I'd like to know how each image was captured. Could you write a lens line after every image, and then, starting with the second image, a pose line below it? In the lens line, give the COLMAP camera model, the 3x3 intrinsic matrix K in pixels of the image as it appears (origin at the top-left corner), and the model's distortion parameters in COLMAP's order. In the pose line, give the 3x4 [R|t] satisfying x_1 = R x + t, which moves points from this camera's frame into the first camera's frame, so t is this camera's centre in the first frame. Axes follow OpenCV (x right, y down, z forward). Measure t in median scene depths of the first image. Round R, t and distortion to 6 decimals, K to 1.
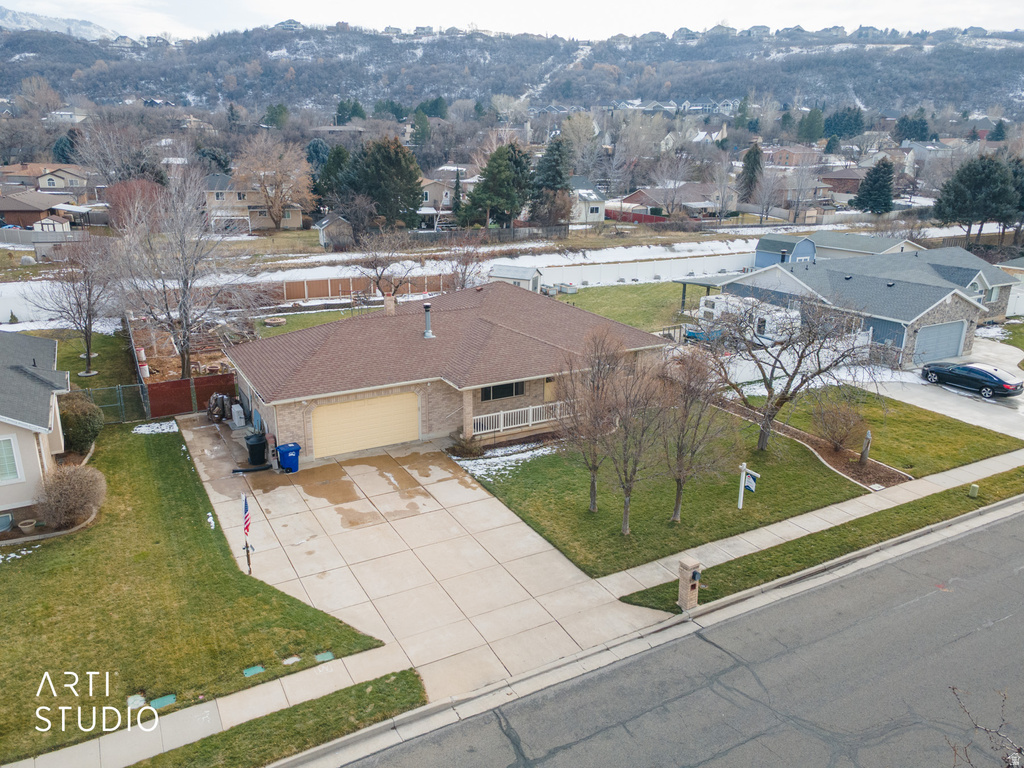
lens RADIAL K [[740.3, 0, 504.4], [0, 740.3, 380.7], [0, 0, 1]] dist [0.028315, 0.043773]
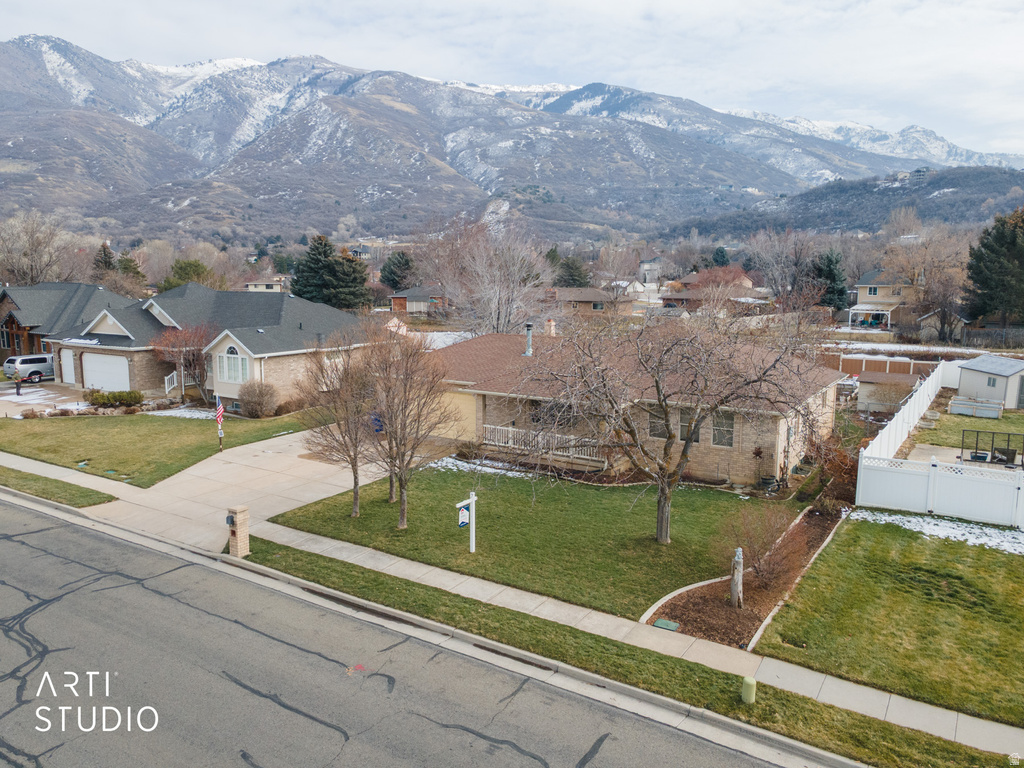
lens RADIAL K [[750.3, 0, 504.7], [0, 750.3, 375.8], [0, 0, 1]] dist [0.026252, 0.046914]
pose [[0.468394, 0.109453, -0.876714, 0.225820], [-0.258974, 0.965720, -0.017795, -0.001153], [0.844713, 0.235381, 0.480683, 0.133520]]
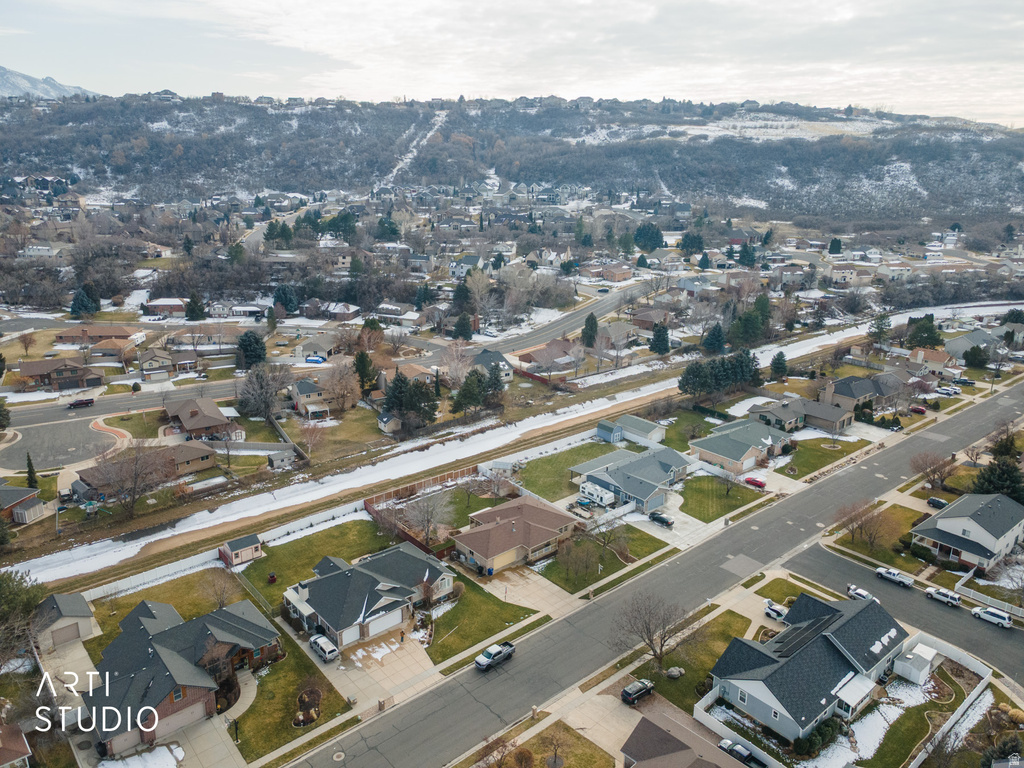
lens RADIAL K [[738.0, 0, 497.5], [0, 738.0, 378.9], [0, 0, 1]] dist [0.061892, 0.004463]
pose [[0.981018, -0.061603, 0.183871, -0.223943], [0.061826, 0.998077, 0.004530, -0.229861], [-0.183796, 0.006924, 0.982940, -0.712125]]
